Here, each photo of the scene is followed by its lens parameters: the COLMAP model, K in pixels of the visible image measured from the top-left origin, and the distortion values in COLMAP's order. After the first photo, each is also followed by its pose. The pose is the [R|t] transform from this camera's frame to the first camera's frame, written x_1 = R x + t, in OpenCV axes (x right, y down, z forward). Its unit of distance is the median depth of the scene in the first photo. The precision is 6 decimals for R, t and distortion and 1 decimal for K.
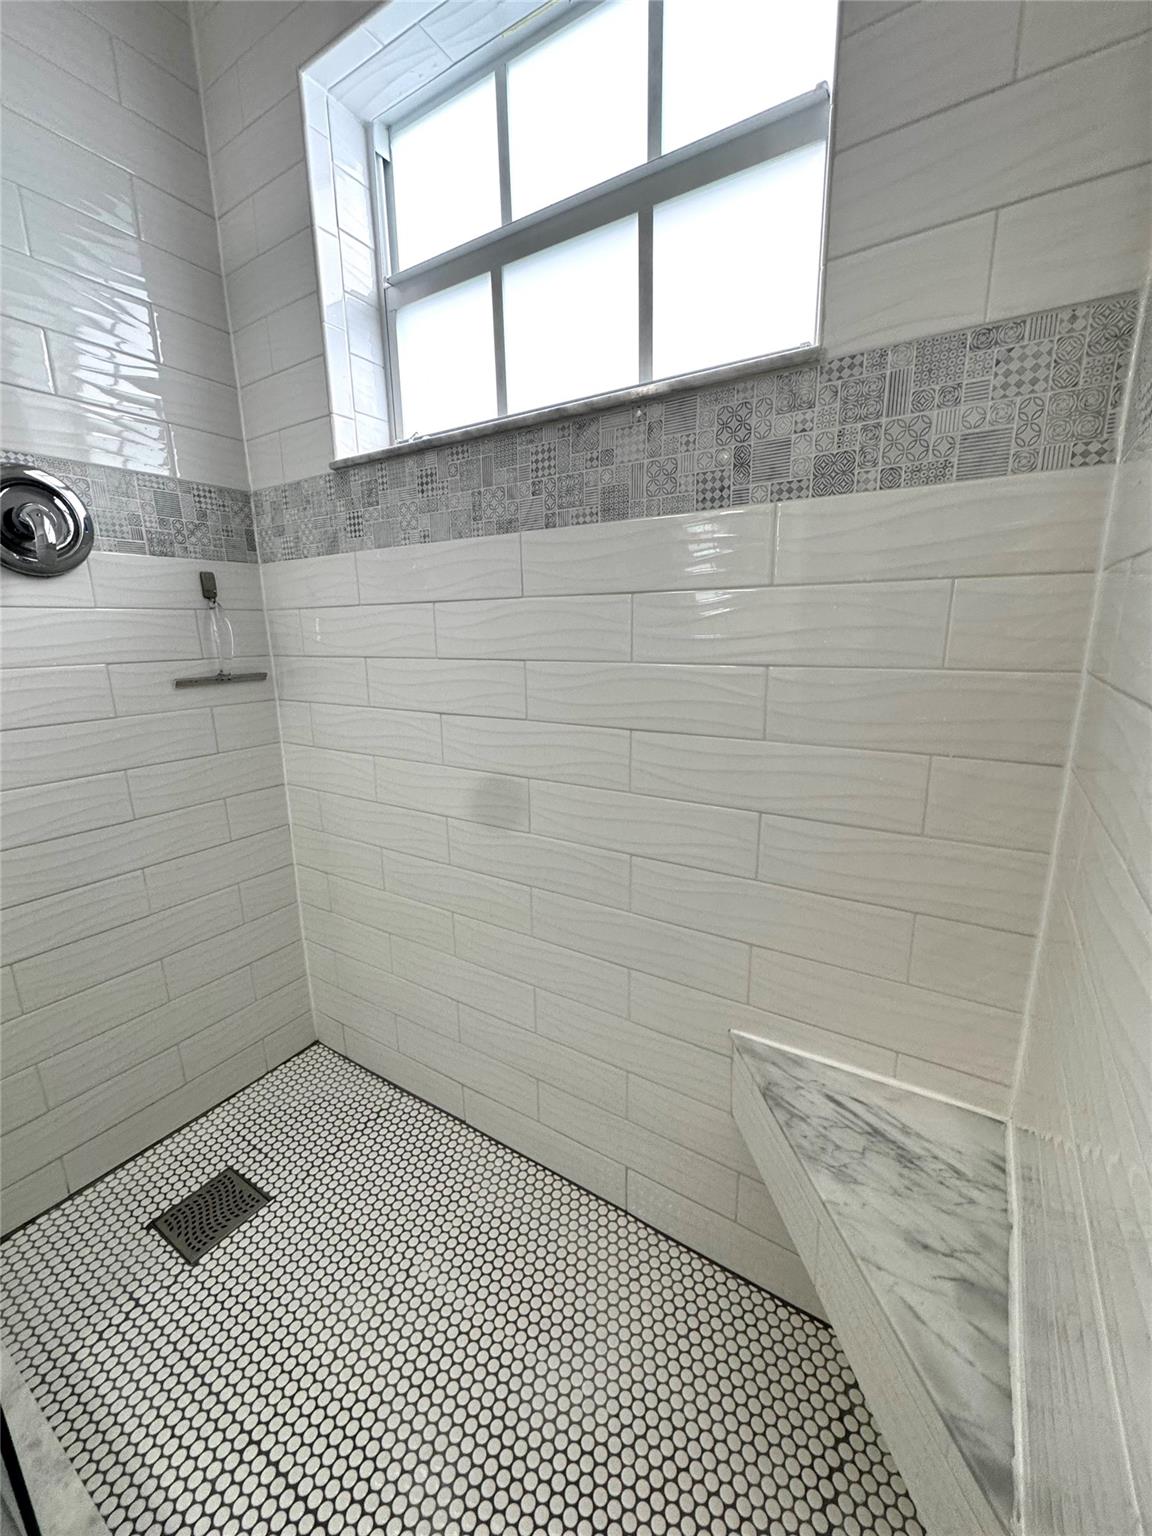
lens RADIAL K [[614.0, 0, 576.0], [0, 614.0, 768.0], [0, 0, 1]] dist [-0.006381, 0.000422]
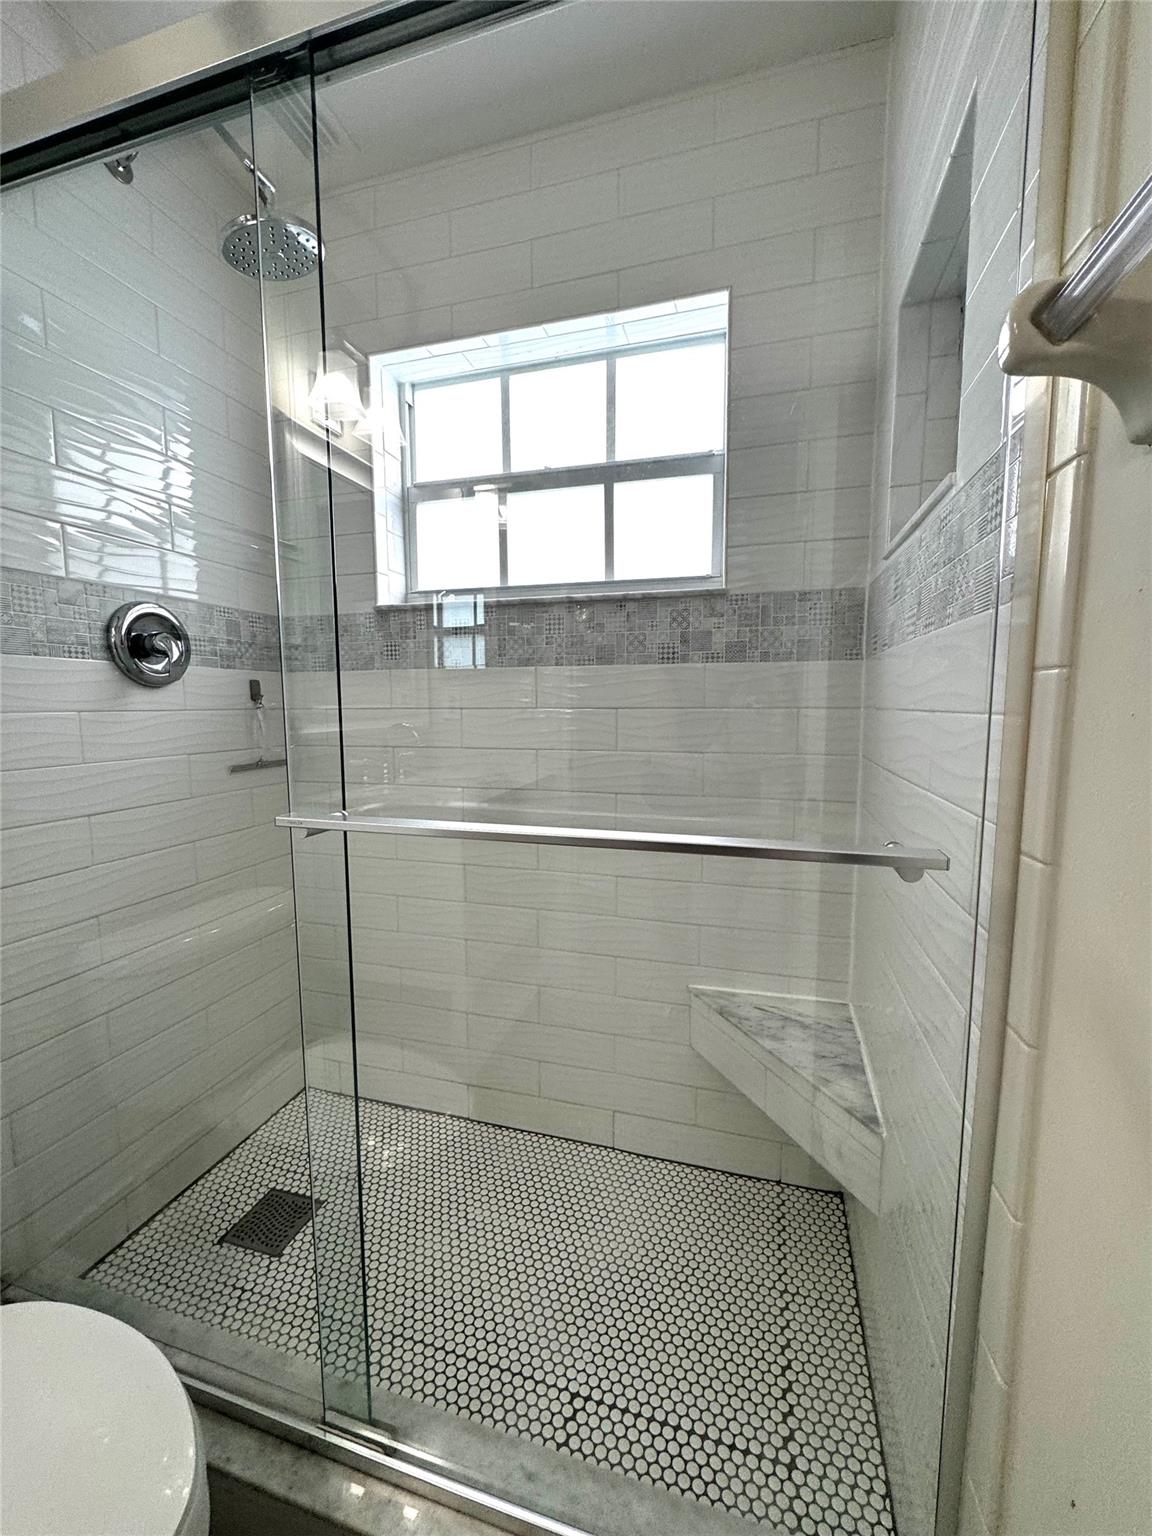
lens RADIAL K [[614.0, 0, 576.0], [0, 614.0, 768.0], [0, 0, 1]] dist [-0.006381, 0.000422]
pose [[0.960229, -0.019009, 0.278565, -0.472004], [0.052661, 0.992104, -0.113822, 0.048603], [-0.274202, 0.123965, 0.953649, -0.497831]]
